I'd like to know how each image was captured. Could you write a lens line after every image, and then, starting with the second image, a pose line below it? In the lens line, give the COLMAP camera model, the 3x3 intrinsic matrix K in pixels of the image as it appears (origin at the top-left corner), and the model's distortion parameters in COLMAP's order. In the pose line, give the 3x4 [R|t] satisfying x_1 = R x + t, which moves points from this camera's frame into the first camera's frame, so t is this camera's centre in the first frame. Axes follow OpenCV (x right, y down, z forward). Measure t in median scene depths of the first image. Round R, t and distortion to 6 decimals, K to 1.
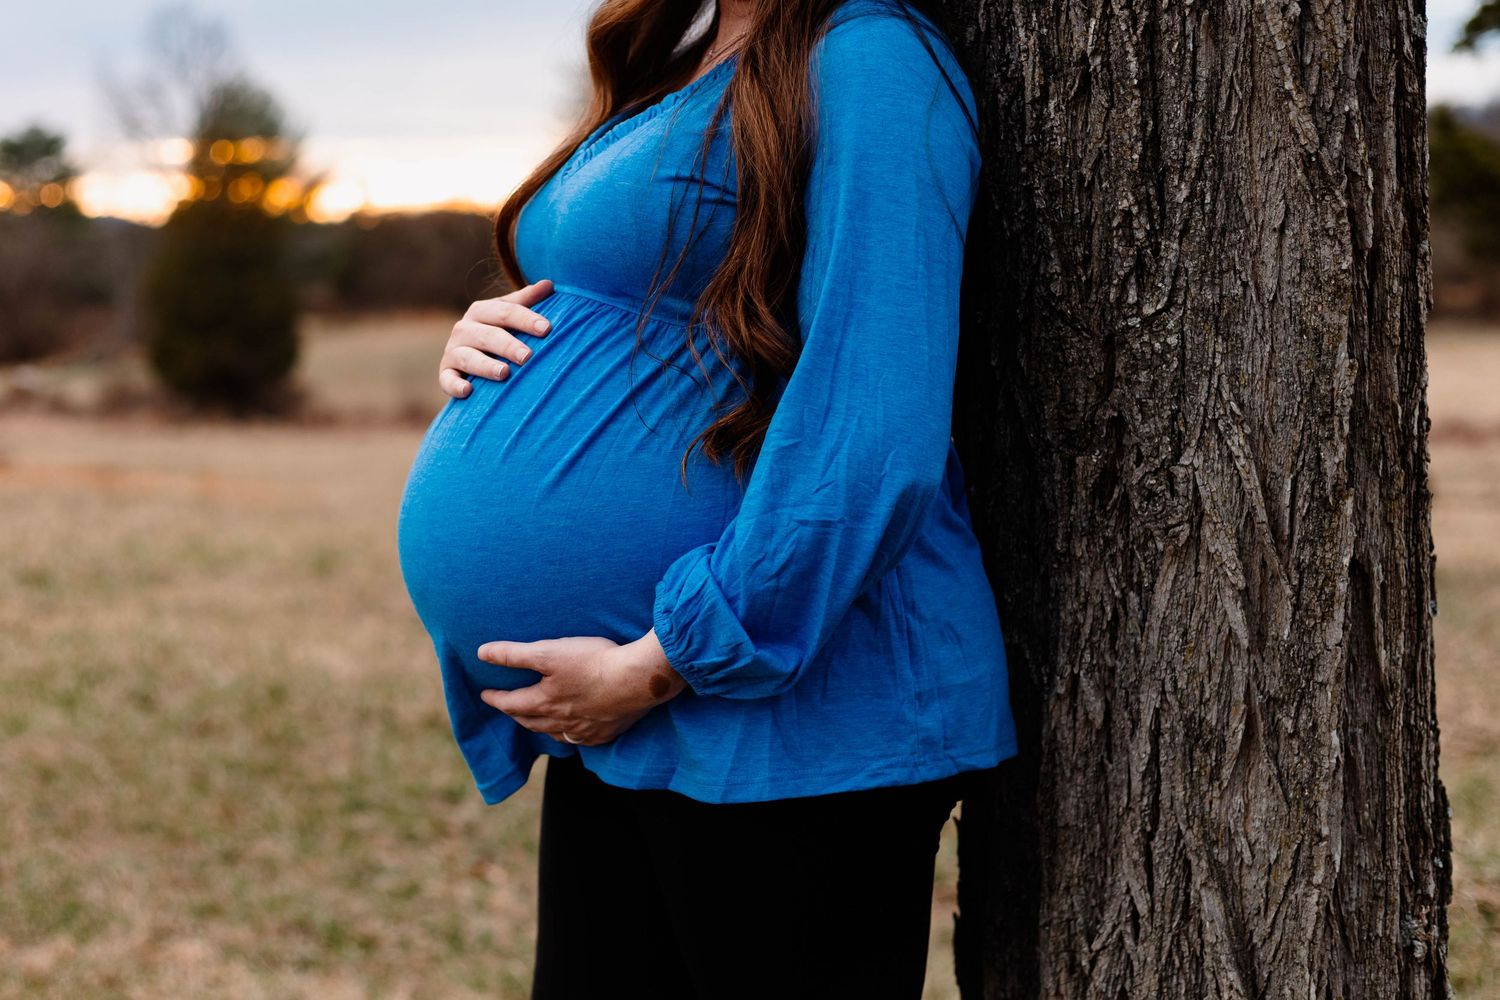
lens RADIAL K [[2479.3, 0, 687.0], [0, 2479.3, 499.7], [0, 0, 1]] dist [-0.016530, 0.089225]
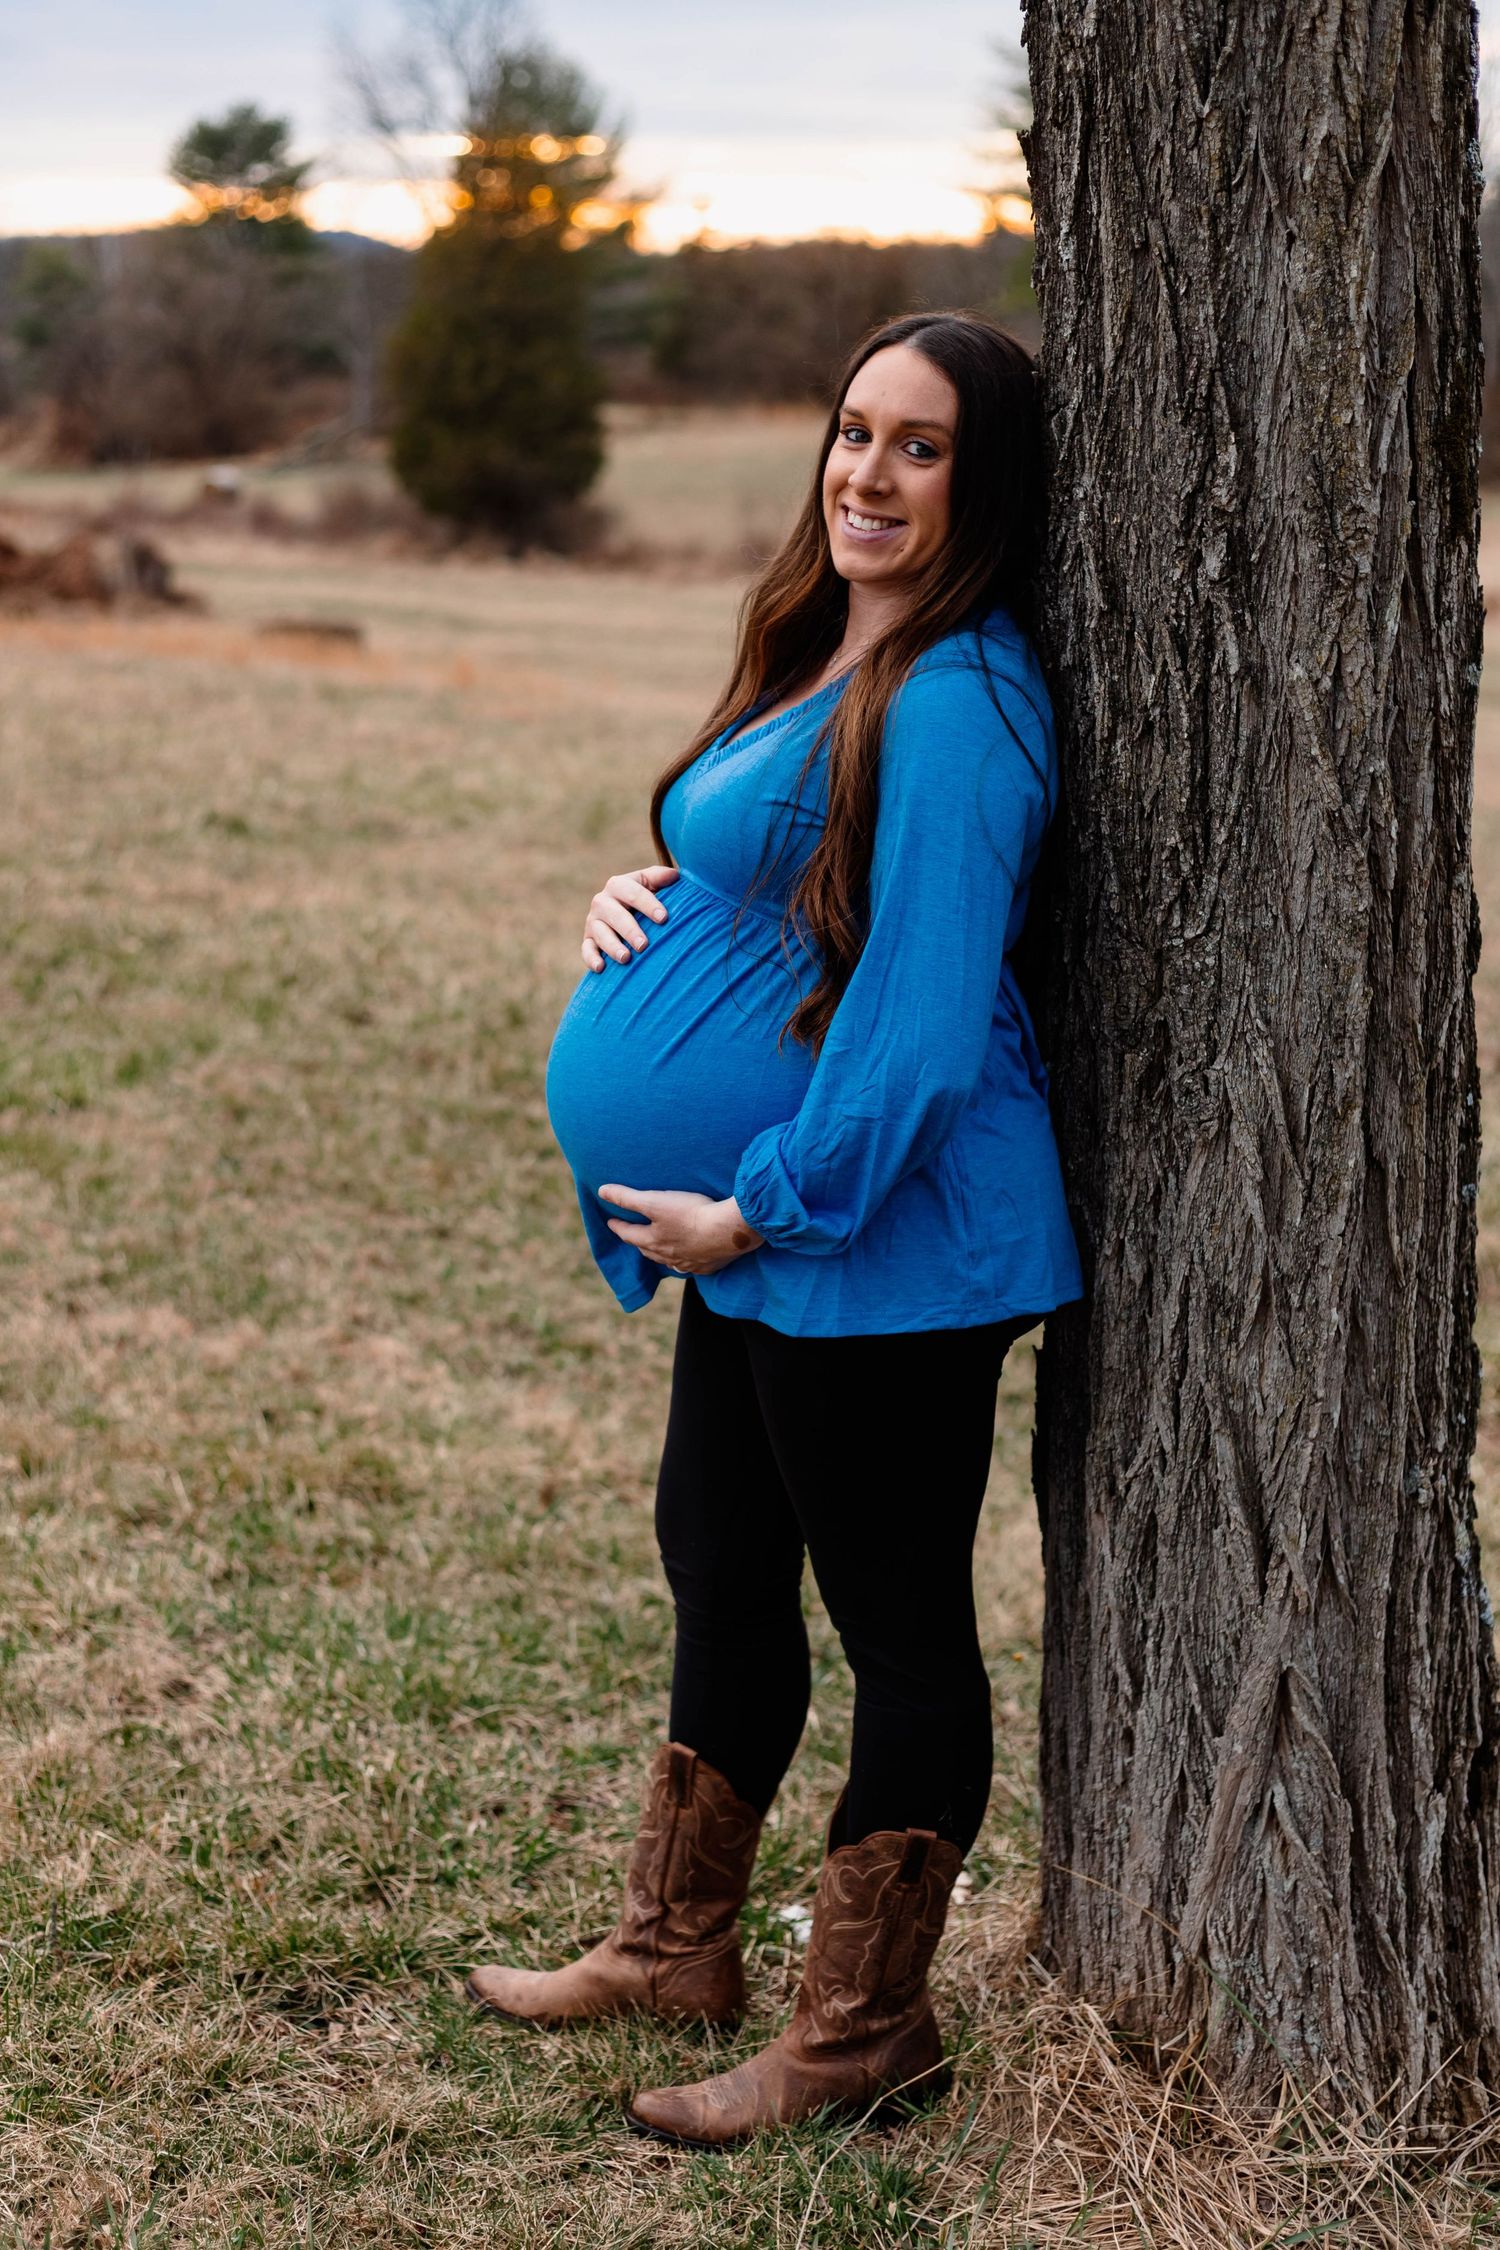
lens RADIAL K [[3719.0, 0, 750.0], [0, 3719.0, 1125.0], [0, 0, 1]] dist [-0.016530, 0.089225]
pose [[0.991804, 0.059668, -0.112984, 0.180844], [-0.043721, 0.989369, 0.138699, -0.213326], [0.120059, -0.132623, 0.983868, -0.697008]]
